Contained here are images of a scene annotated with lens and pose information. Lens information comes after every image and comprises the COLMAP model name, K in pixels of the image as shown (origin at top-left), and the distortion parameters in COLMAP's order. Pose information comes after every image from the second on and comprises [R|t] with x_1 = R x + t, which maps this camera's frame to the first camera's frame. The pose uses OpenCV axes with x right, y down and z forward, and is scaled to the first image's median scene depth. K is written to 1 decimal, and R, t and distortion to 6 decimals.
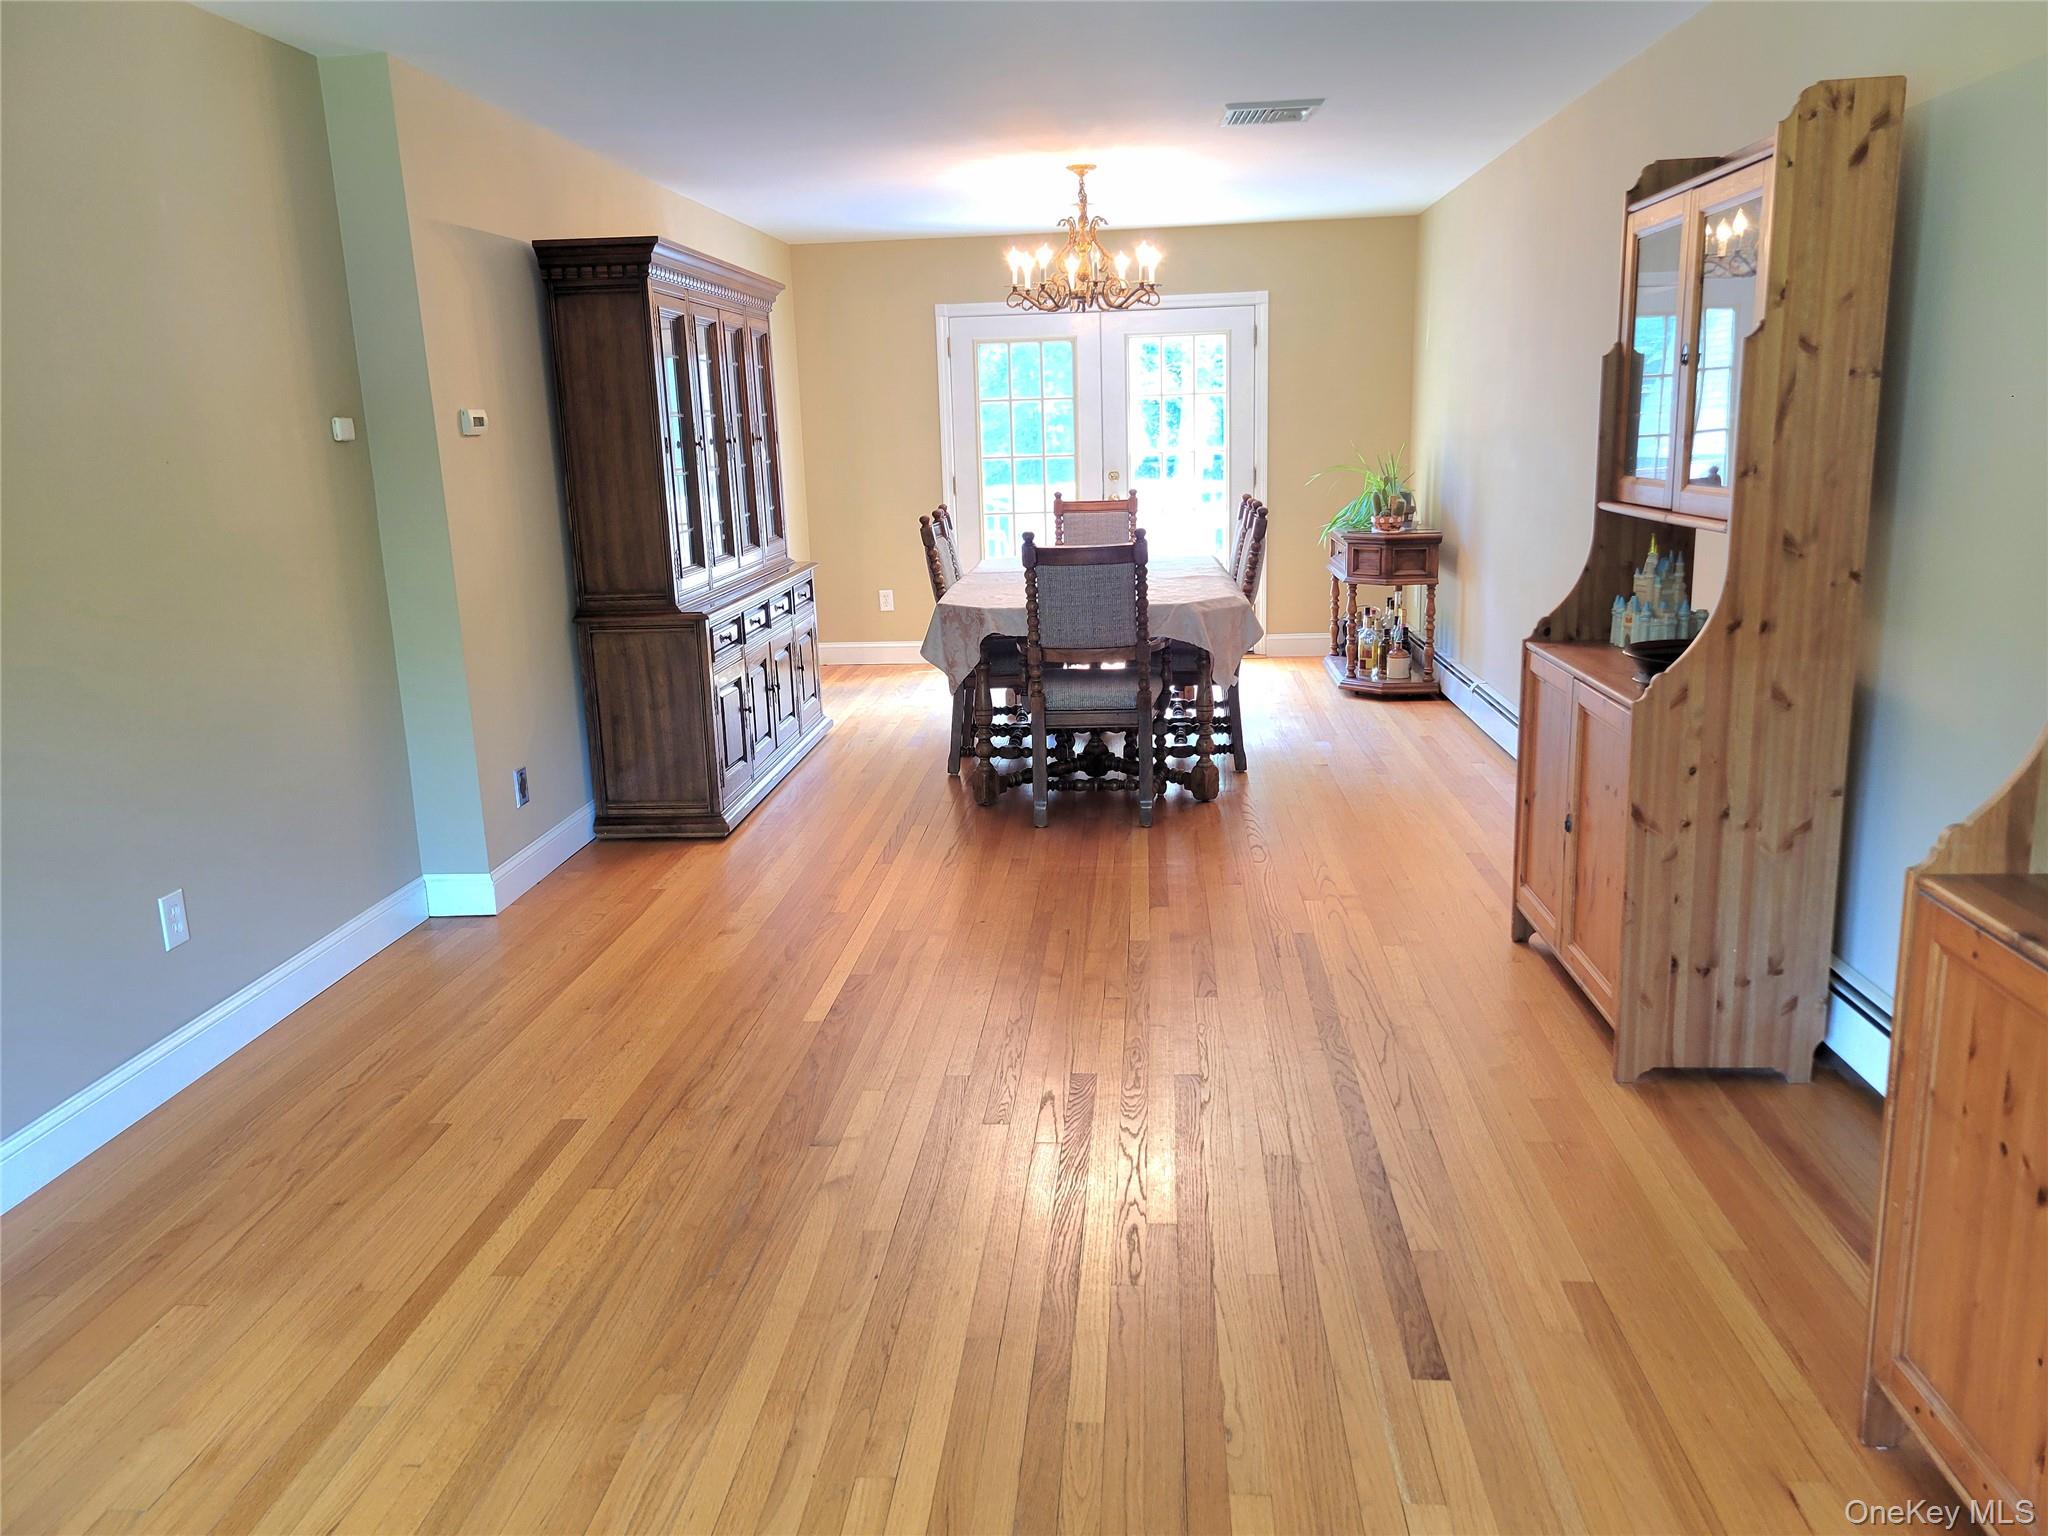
lens RADIAL K [[1540.0, 0, 1019.3], [0, 1540.0, 768.5], [0, 0, 1]] dist [0.059074, -0.041389]
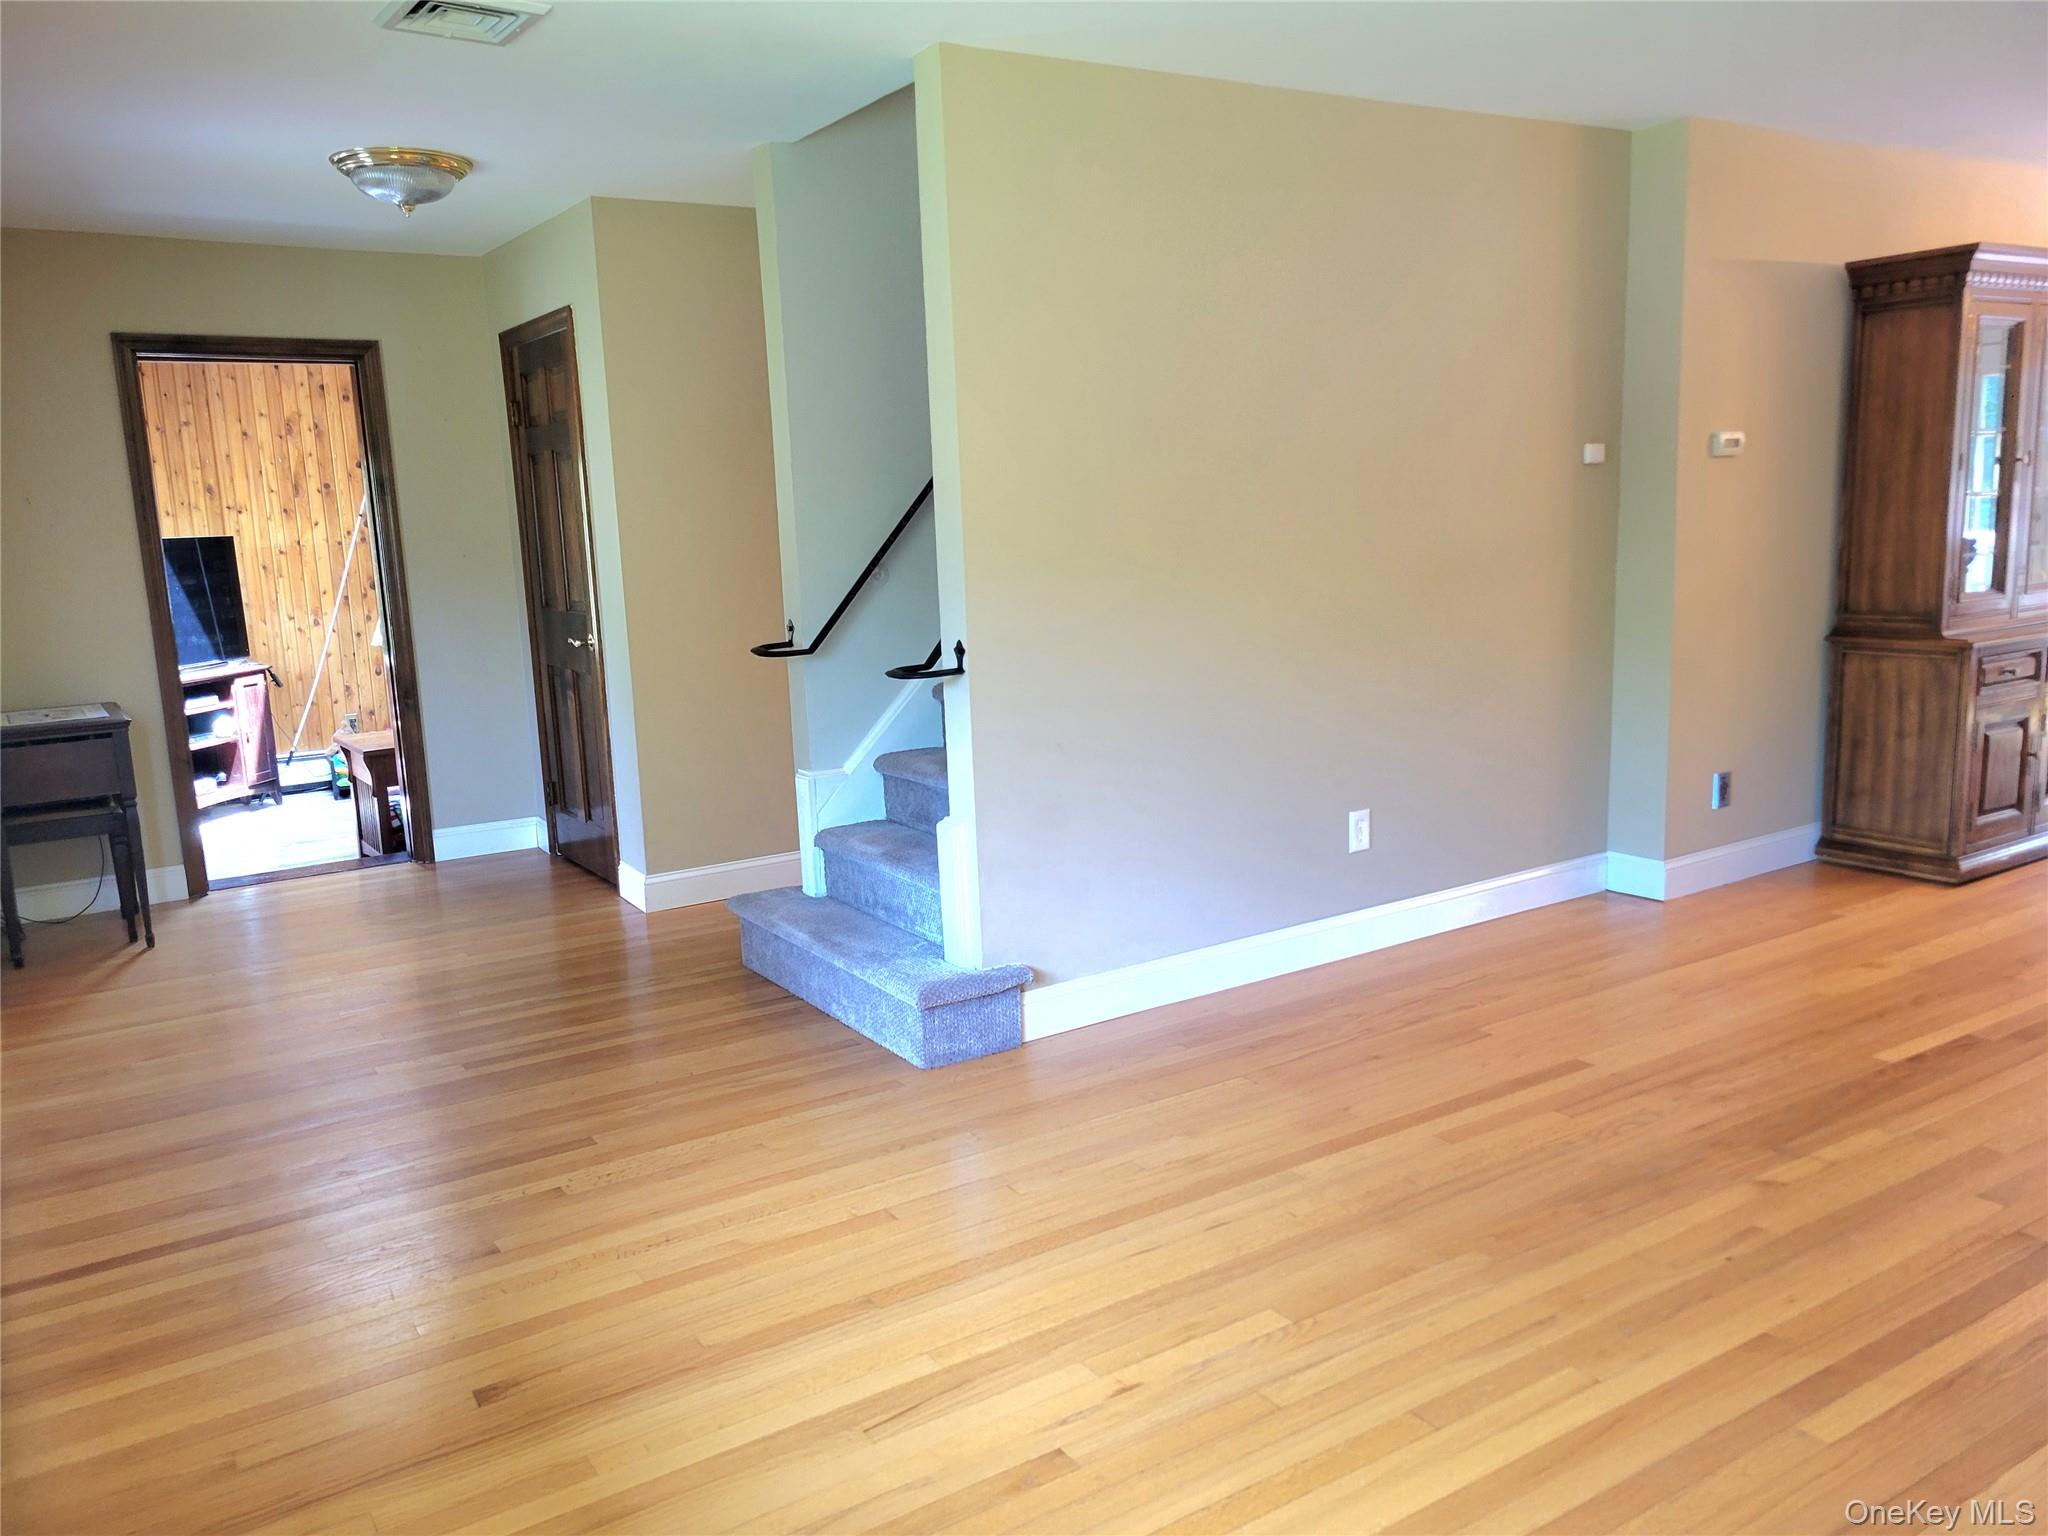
lens RADIAL K [[1540.0, 0, 1019.3], [0, 1540.0, 768.5], [0, 0, 1]] dist [0.059074, -0.041389]
pose [[0.610472, 0.144385, -0.778766, 0.215299], [-0.156374, 0.985862, 0.060200, 0.008830], [0.776448, 0.085028, 0.624419, -0.027993]]
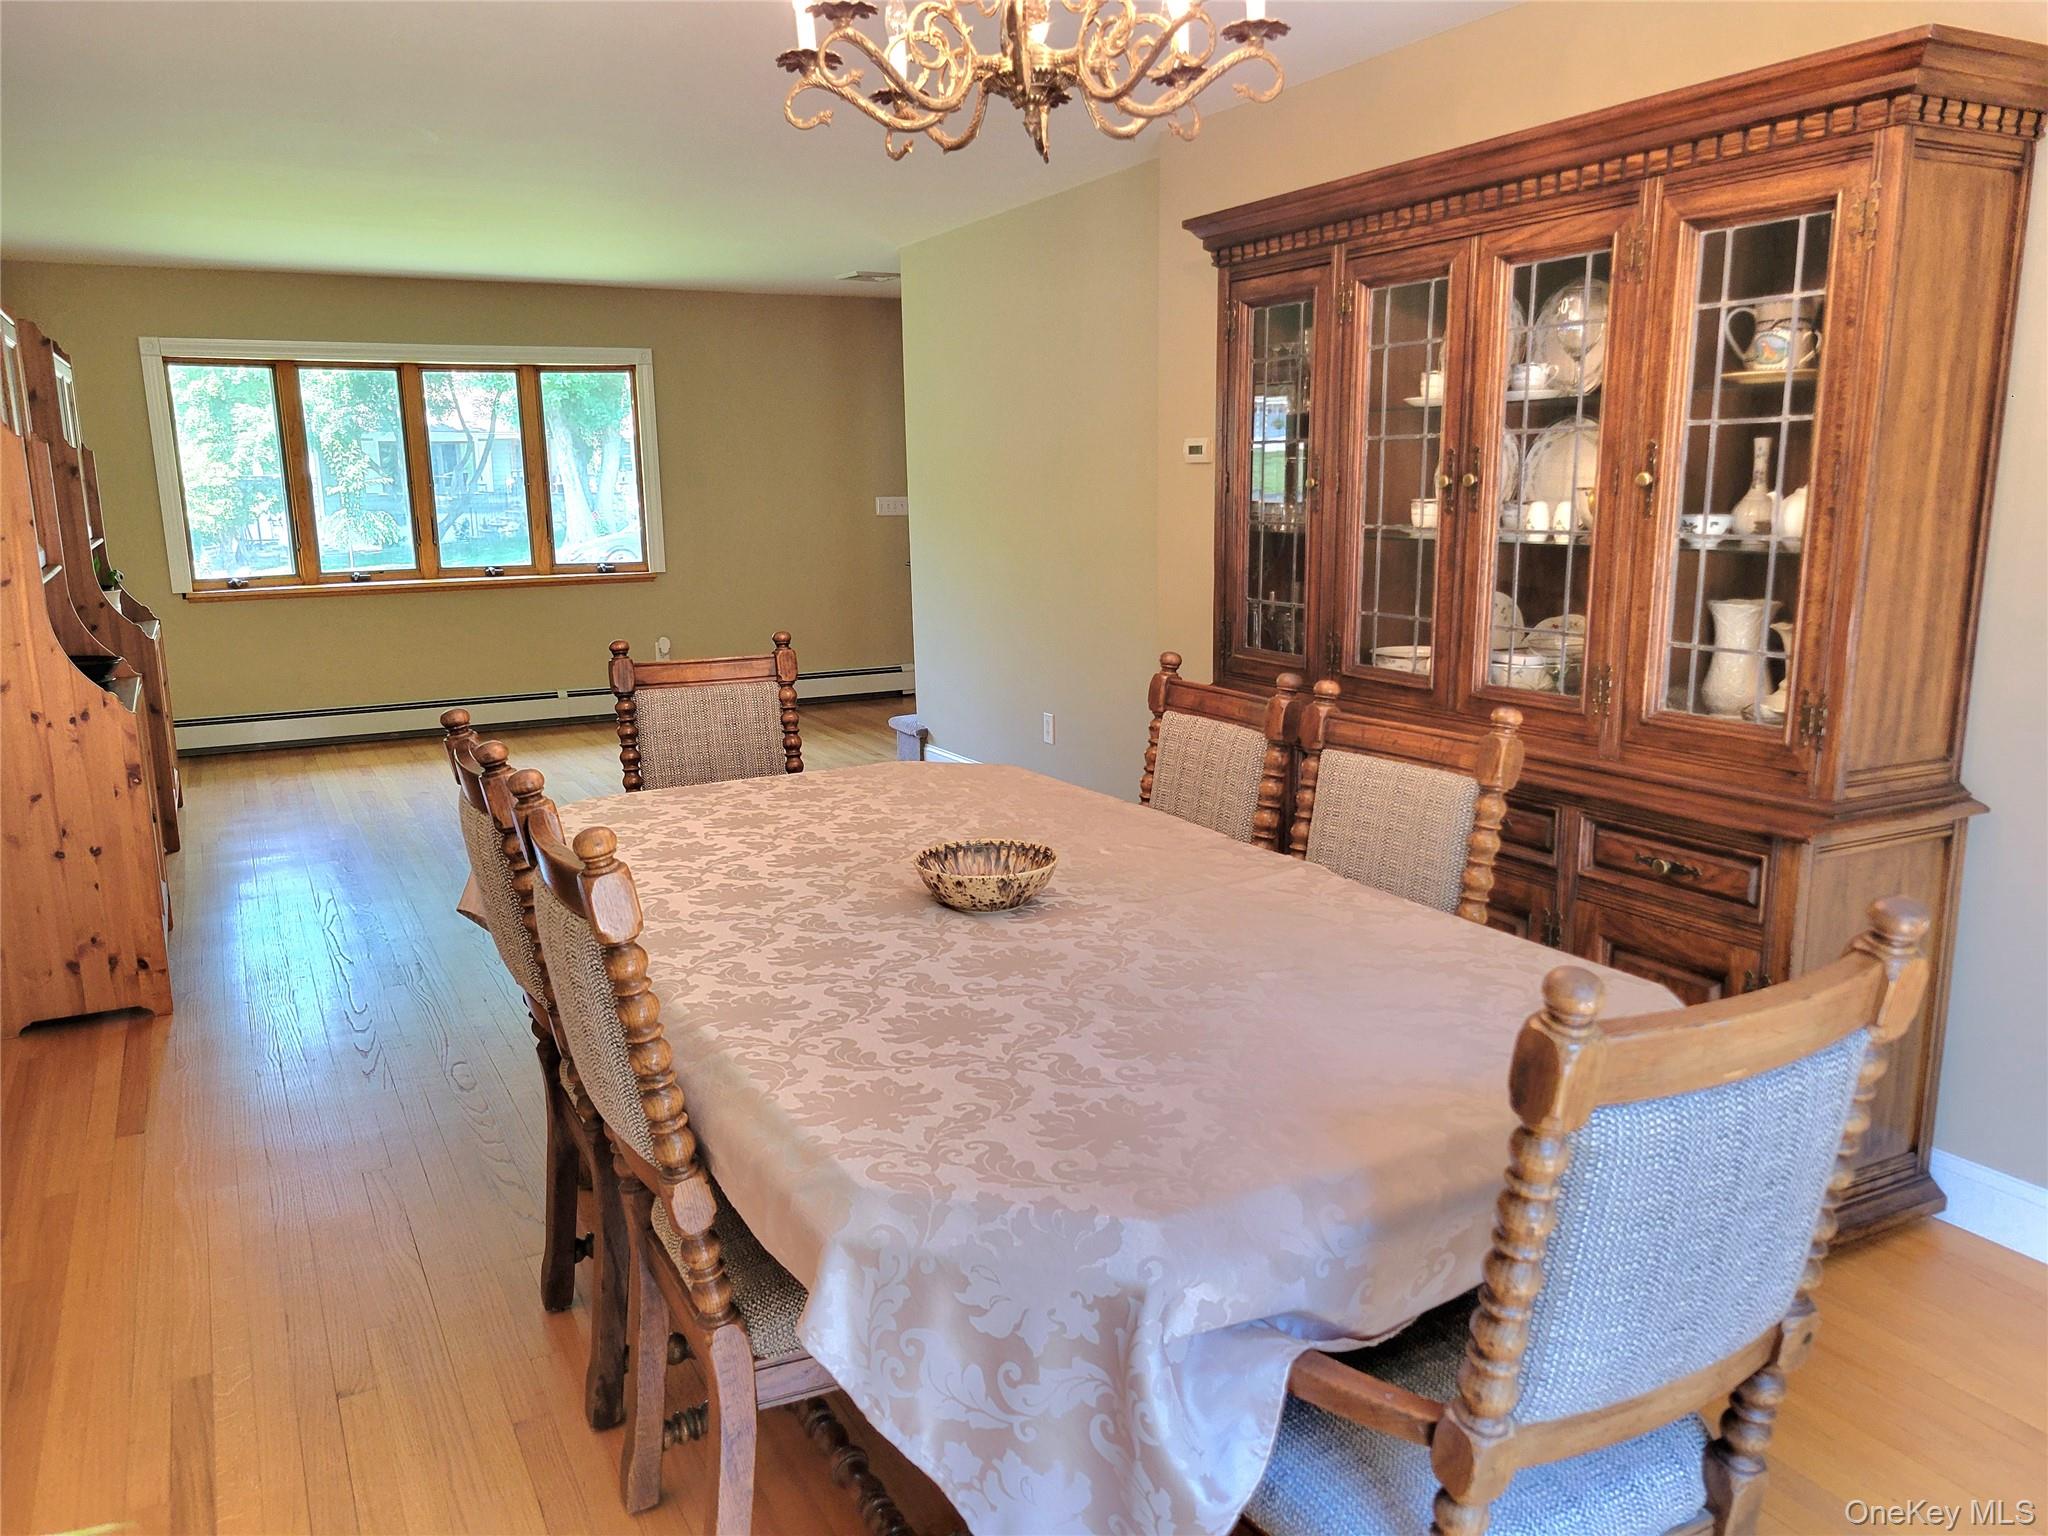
lens RADIAL K [[1513.8, 0, 1013.1], [0, 1513.8, 805.5], [0, 0, 1]] dist [0.035278, -0.002038]
pose [[-0.843056, 0.159810, -0.513534, 0.307008], [-0.077476, 0.908788, 0.410002, -0.403778], [0.532216, 0.385441, -0.753778, 1.750338]]
